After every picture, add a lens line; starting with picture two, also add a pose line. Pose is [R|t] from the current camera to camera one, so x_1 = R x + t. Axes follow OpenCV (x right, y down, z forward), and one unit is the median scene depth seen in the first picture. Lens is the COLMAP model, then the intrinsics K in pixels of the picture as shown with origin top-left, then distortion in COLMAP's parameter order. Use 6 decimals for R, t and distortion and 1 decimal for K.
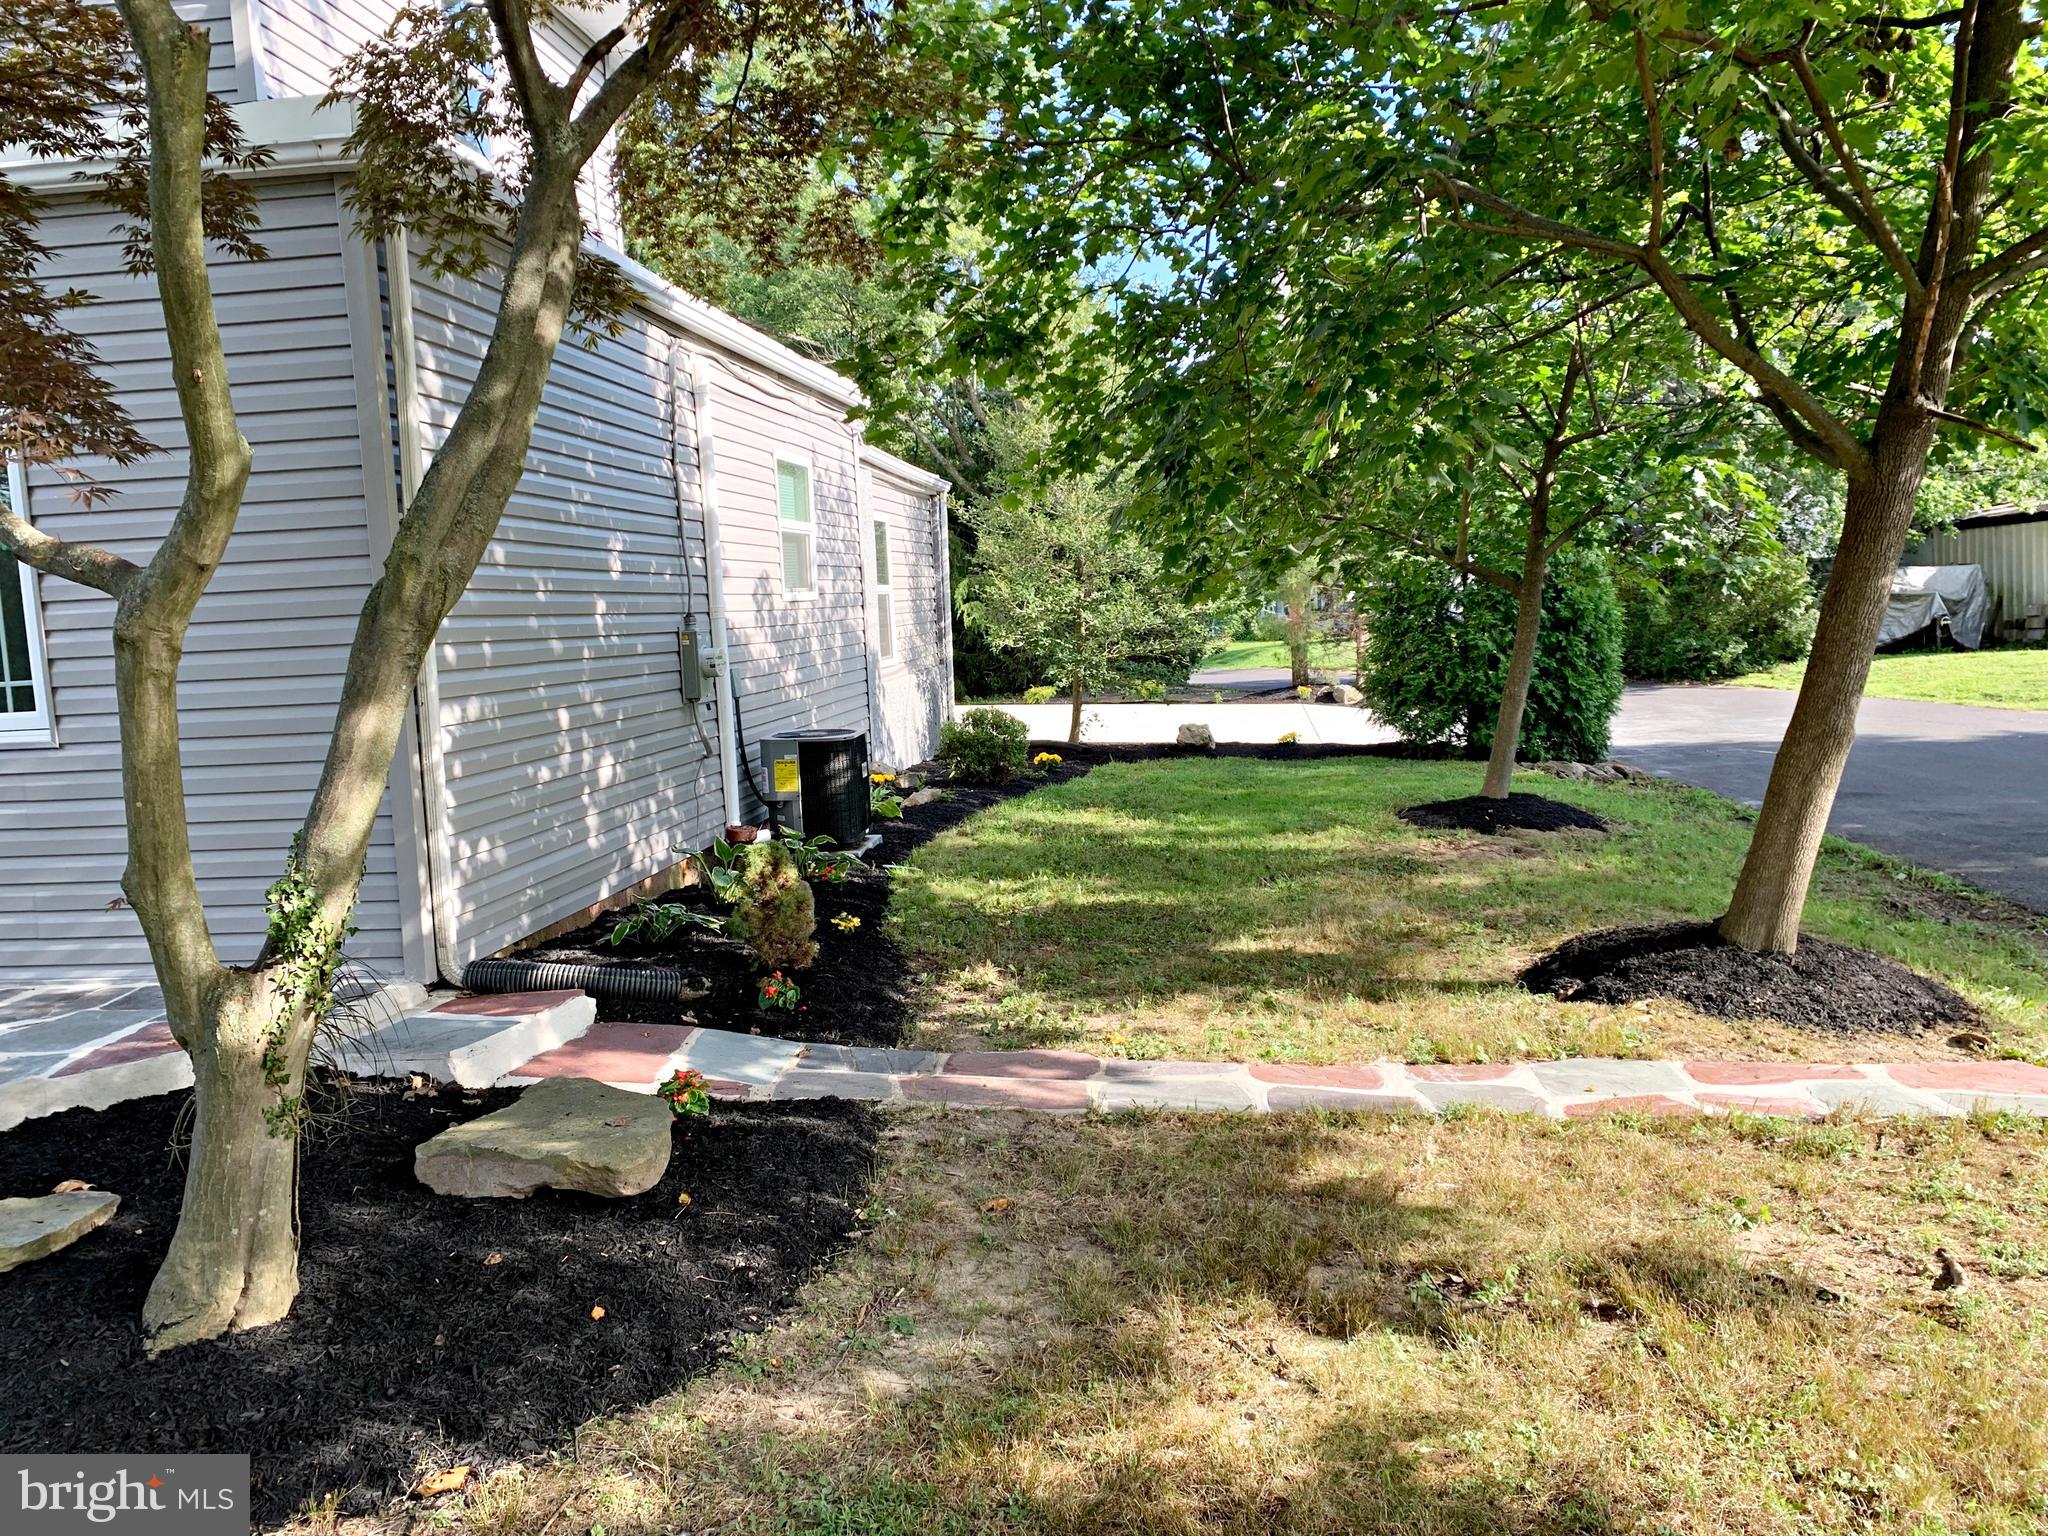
lens RADIAL K [[1562.5, 0, 1009.0], [0, 1562.5, 755.7], [0, 0, 1]] dist [0.118244, -0.249584]
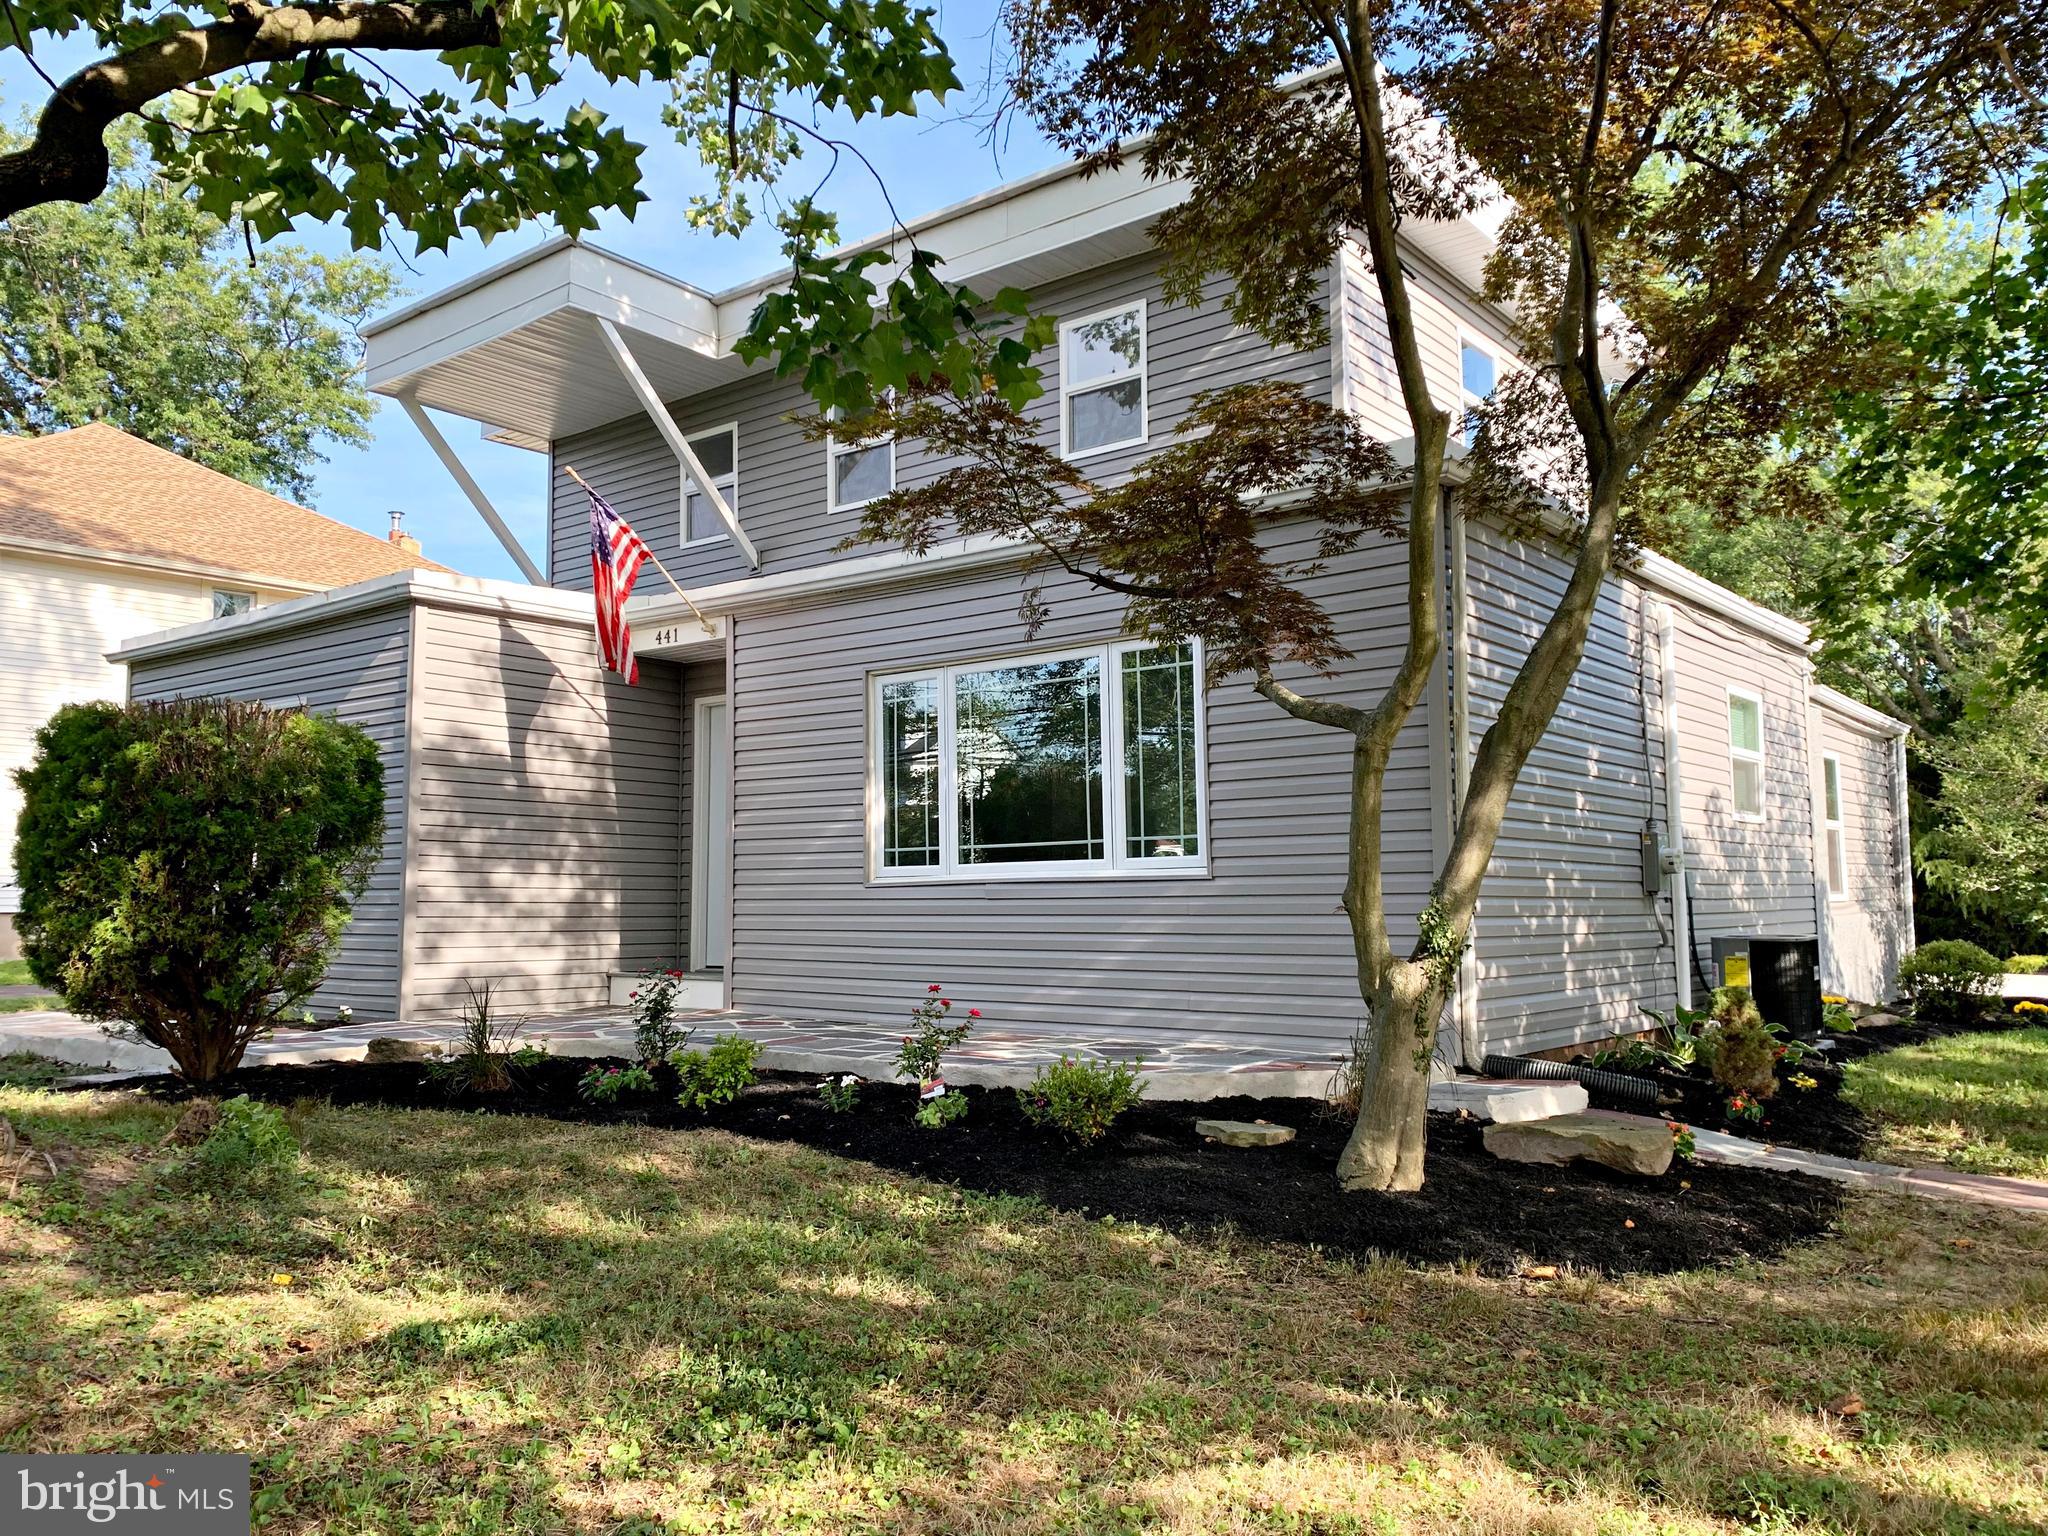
lens RADIAL K [[1535.7, 0, 1024.0], [0, 1535.7, 768.0], [0, 0, 1]] dist [0.003306, 0.007173]
pose [[0.847845, -0.009384, -0.530161, 0.007386], [-0.078899, 0.986480, -0.143638, 0.080045], [0.524342, 0.163612, 0.835642, -0.219122]]
